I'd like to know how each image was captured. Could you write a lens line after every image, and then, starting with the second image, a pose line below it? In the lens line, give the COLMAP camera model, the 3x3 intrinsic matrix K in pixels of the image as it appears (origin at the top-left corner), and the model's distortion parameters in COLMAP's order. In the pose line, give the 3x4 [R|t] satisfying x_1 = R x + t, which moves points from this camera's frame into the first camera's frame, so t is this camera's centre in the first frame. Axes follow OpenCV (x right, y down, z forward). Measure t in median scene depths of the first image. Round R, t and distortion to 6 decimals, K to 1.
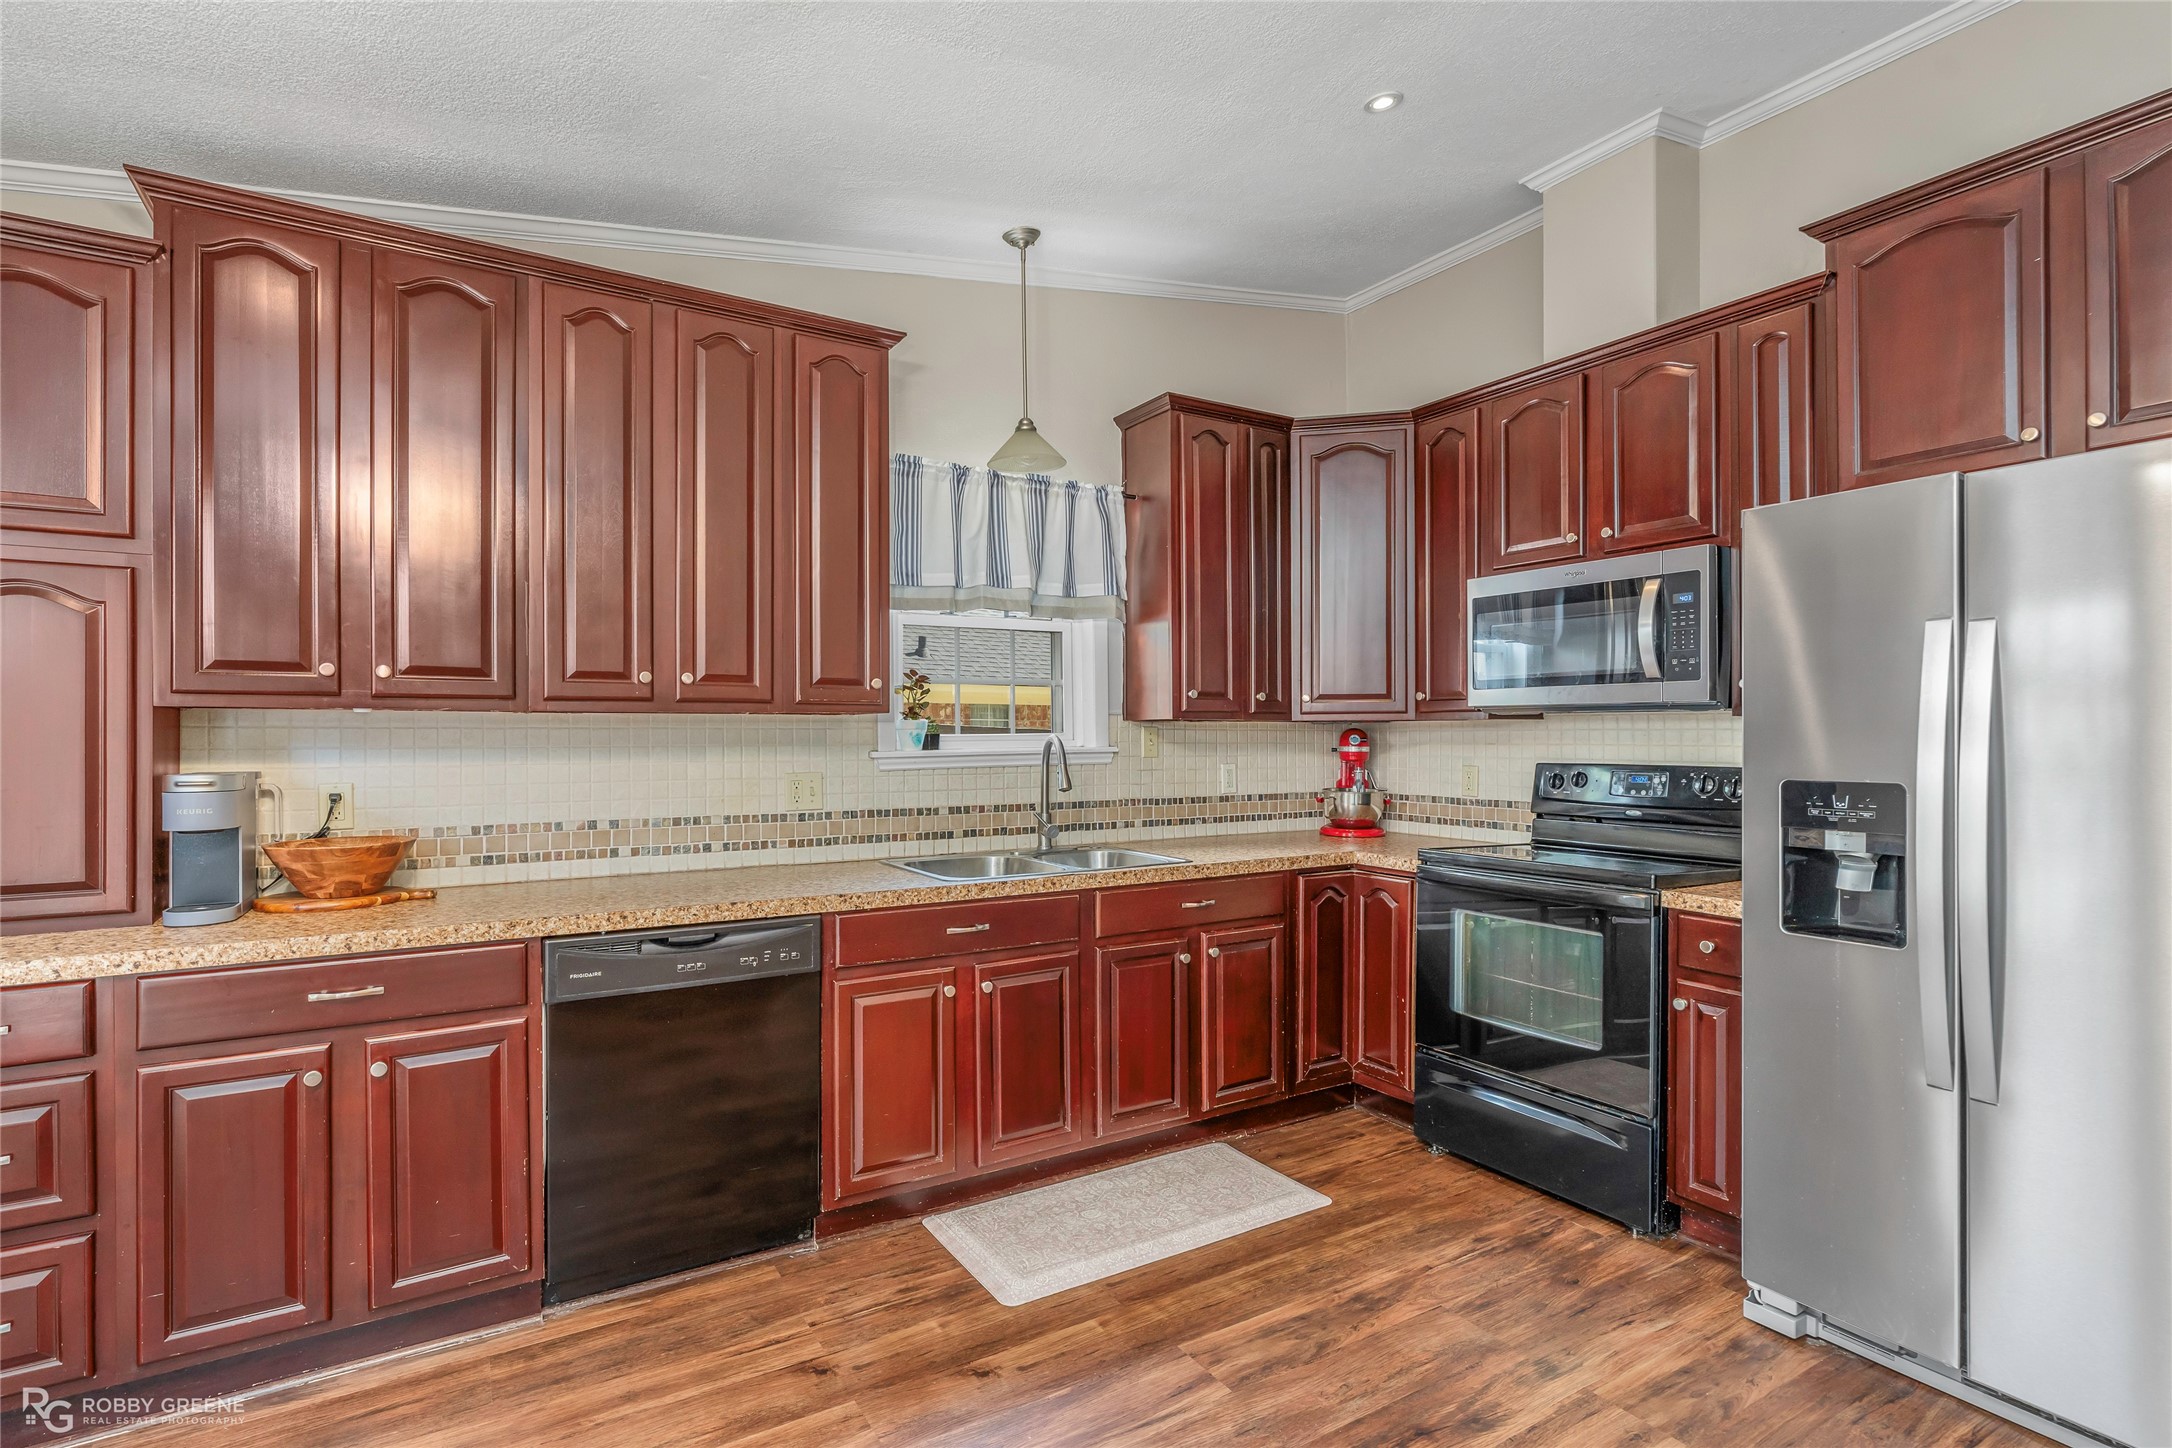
lens RADIAL K [[1063.1, 0, 1088.5], [0, 1063.1, 728.0], [0, 0, 1]] dist [-0.003701, 0.001071]
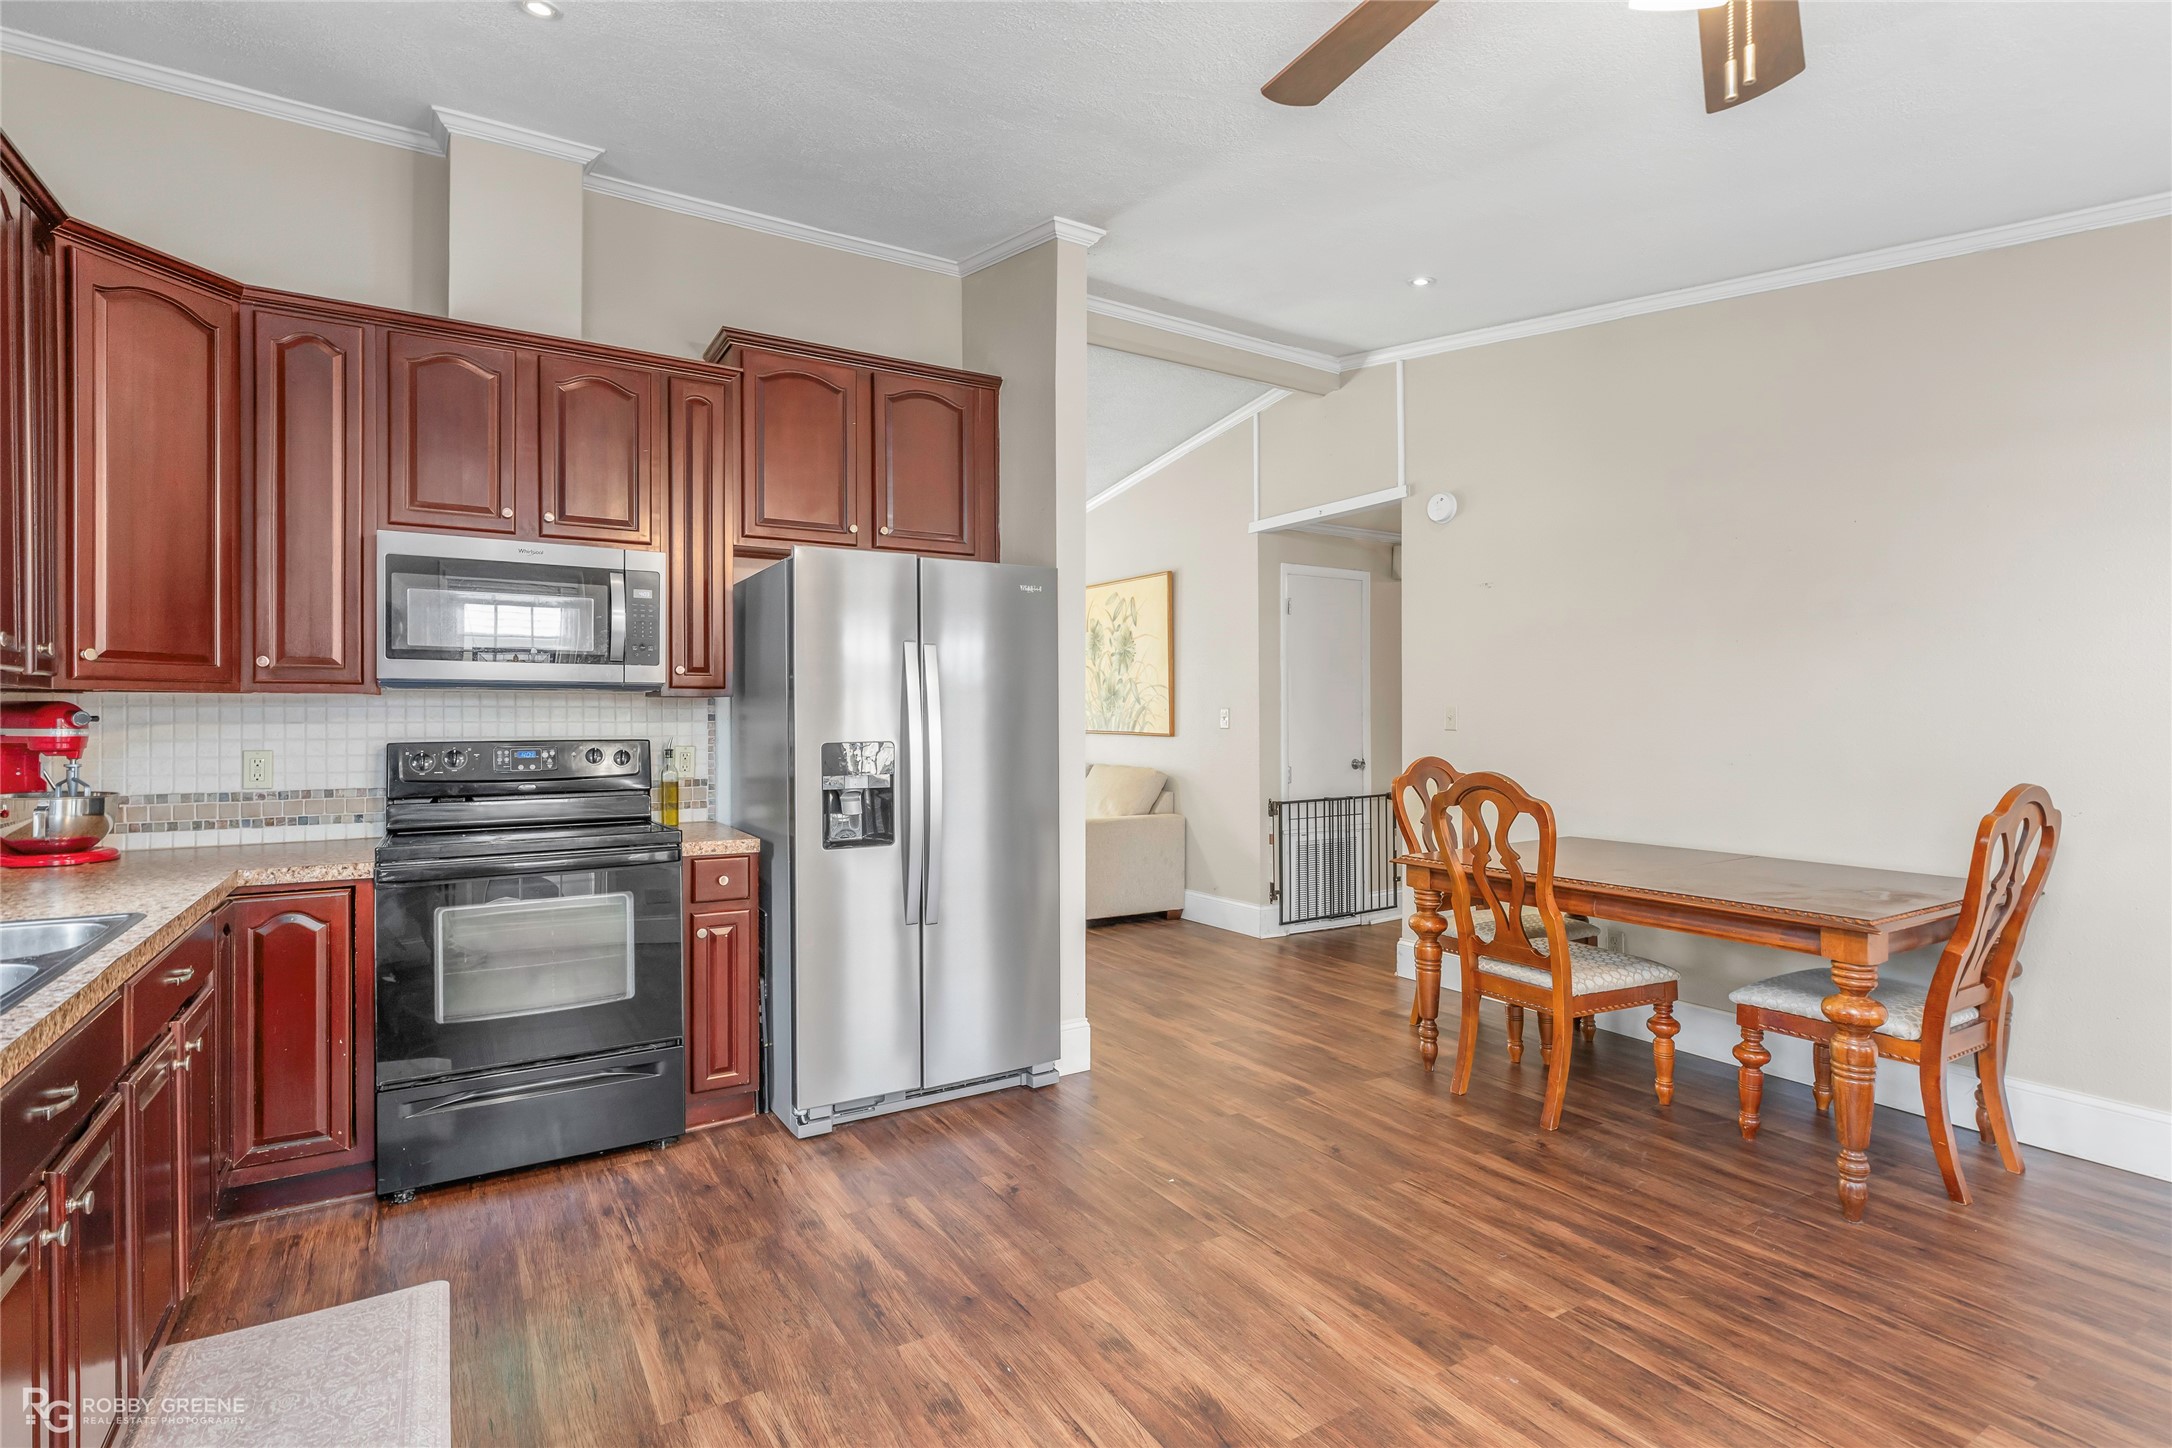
lens RADIAL K [[1063.1, 0, 1098.2], [0, 1063.1, 704.8], [0, 0, 1]] dist [-0.003701, 0.001071]
pose [[-0.007634, 0.001043, 0.999970, -0.417015], [-0.005905, 0.999982, -0.001088, -0.001761], [-0.999953, -0.005913, -0.007627, 0.350295]]
